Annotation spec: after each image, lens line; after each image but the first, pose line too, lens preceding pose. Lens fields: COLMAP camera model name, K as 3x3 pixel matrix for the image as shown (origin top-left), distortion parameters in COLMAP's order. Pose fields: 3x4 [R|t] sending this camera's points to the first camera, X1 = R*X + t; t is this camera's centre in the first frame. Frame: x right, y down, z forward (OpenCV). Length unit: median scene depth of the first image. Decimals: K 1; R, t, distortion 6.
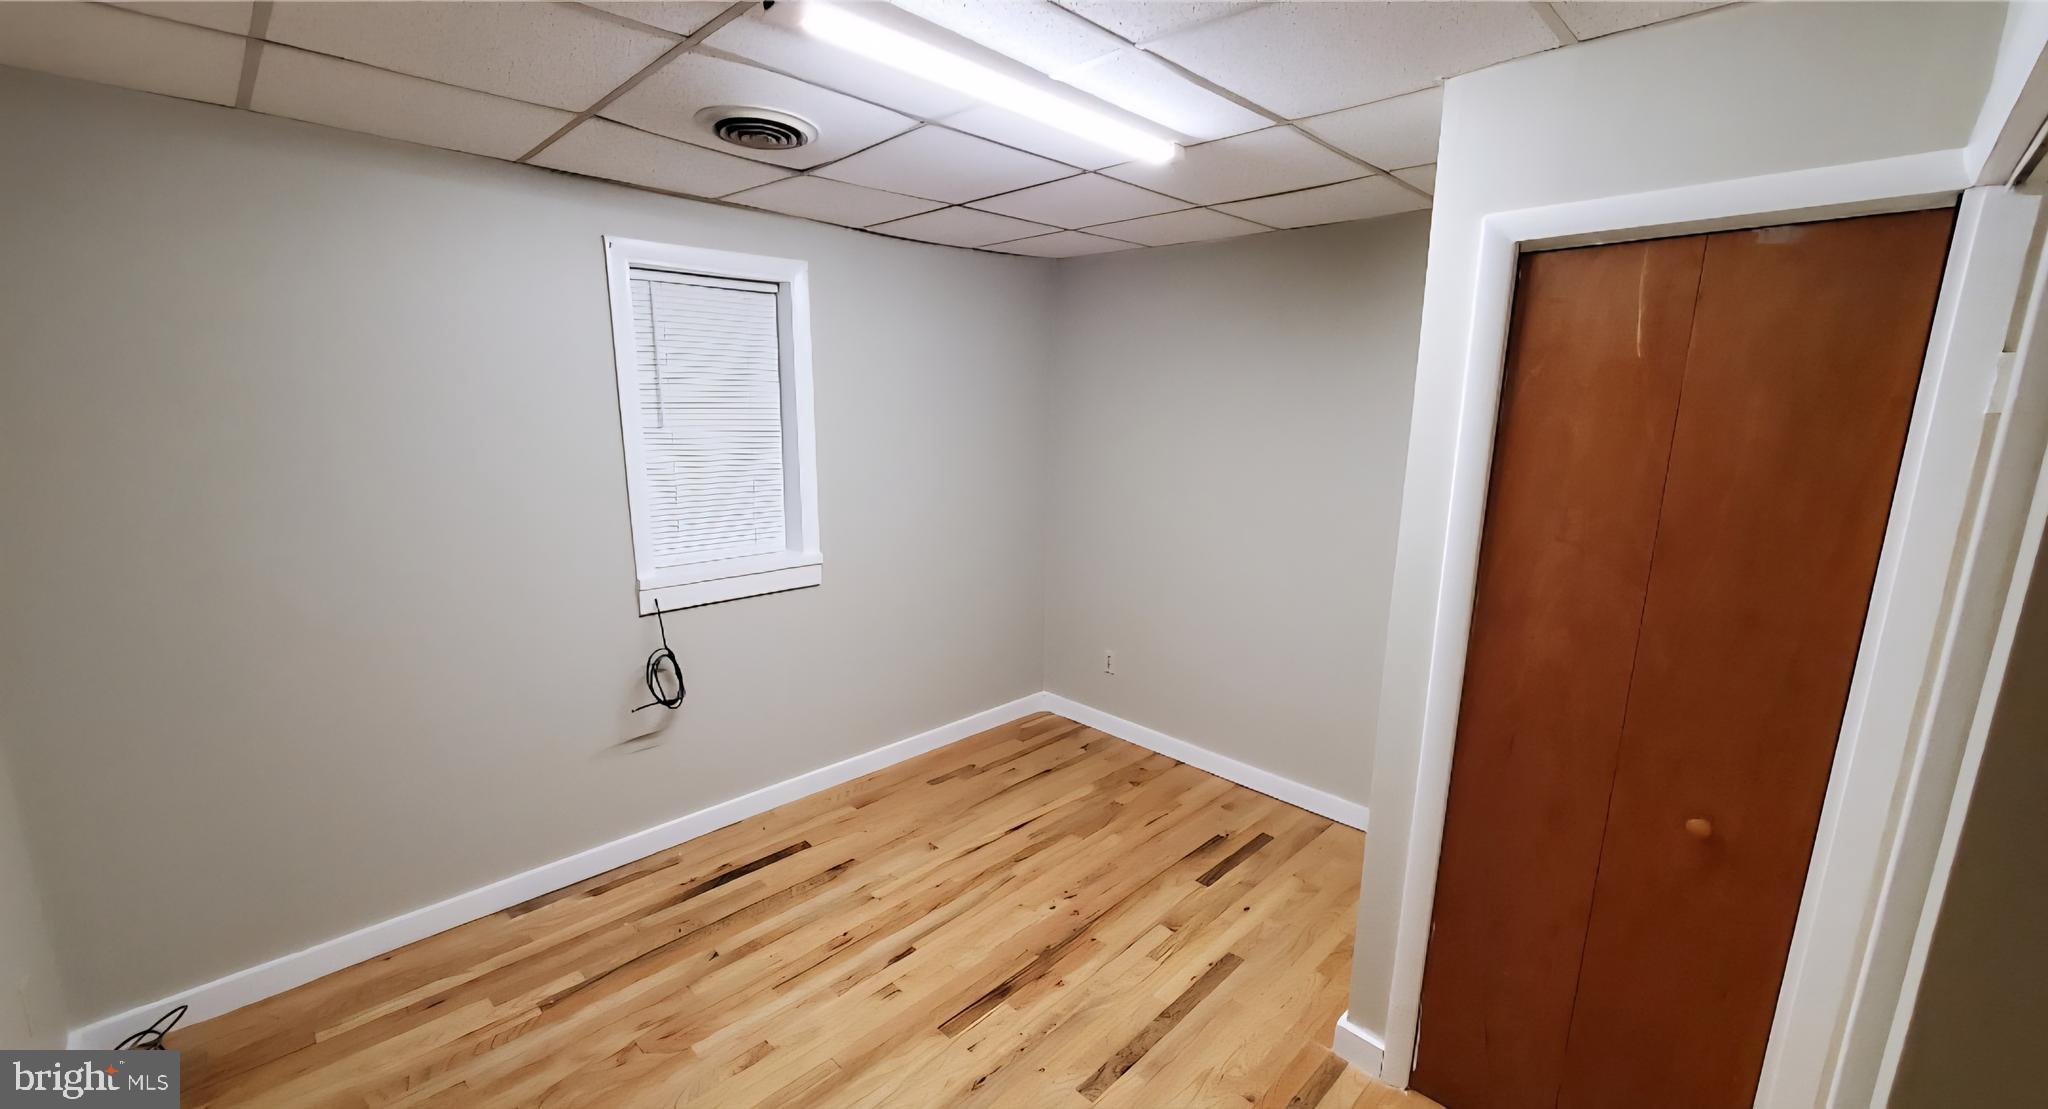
lens RADIAL K [[824.3, 0, 1016.4], [0, 824.3, 570.1], [0, 0, 1]] dist [0.000081, -0.000004]
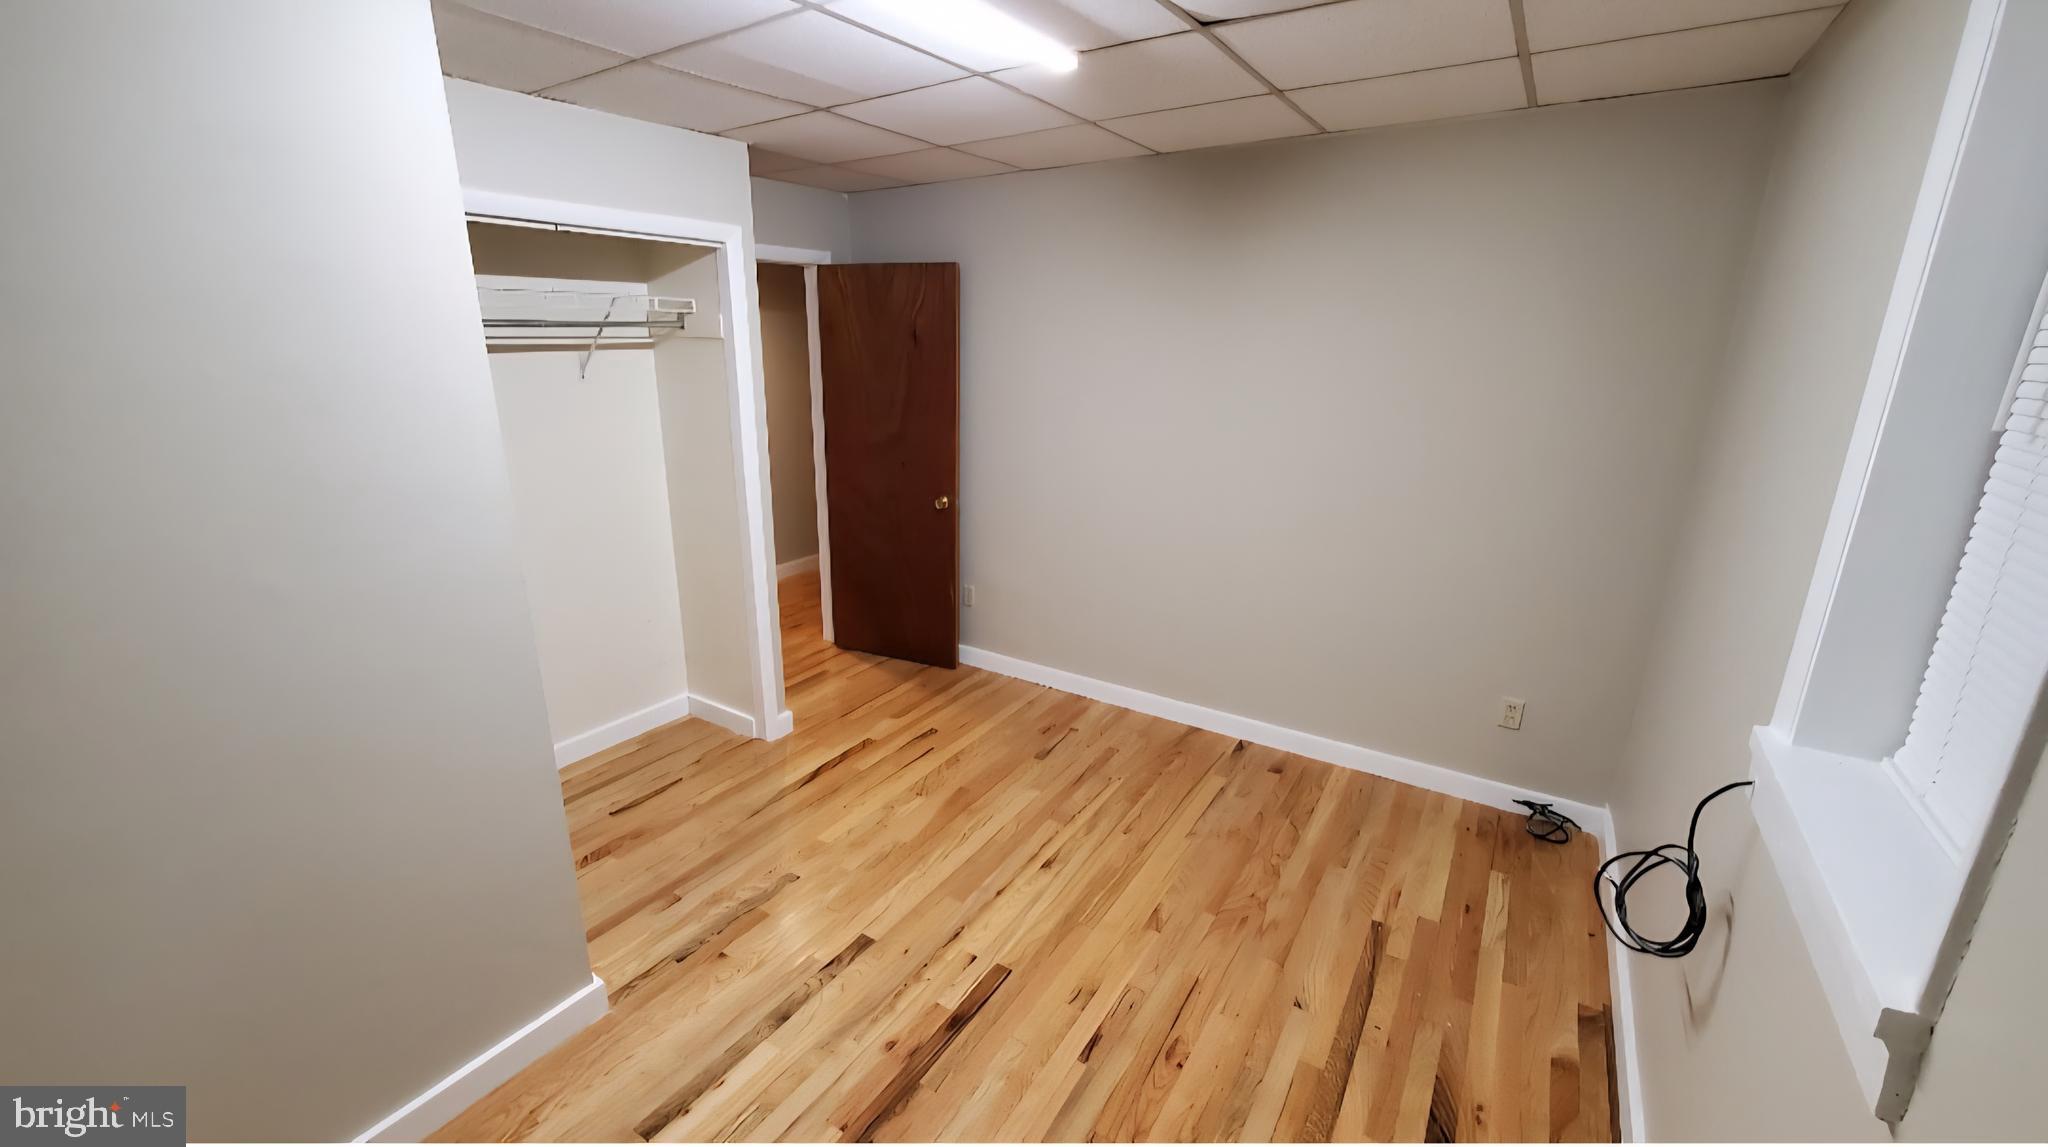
lens RADIAL K [[833.8, 0, 1030.6], [0, 833.8, 580.8], [0, 0, 1]] dist [0.000062, 0.000118]
pose [[-0.975234, 0.047802, -0.215950, 0.073126], [-0.059130, 0.884480, 0.462816, -0.314942], [0.213127, 0.464123, -0.859748, 1.522990]]
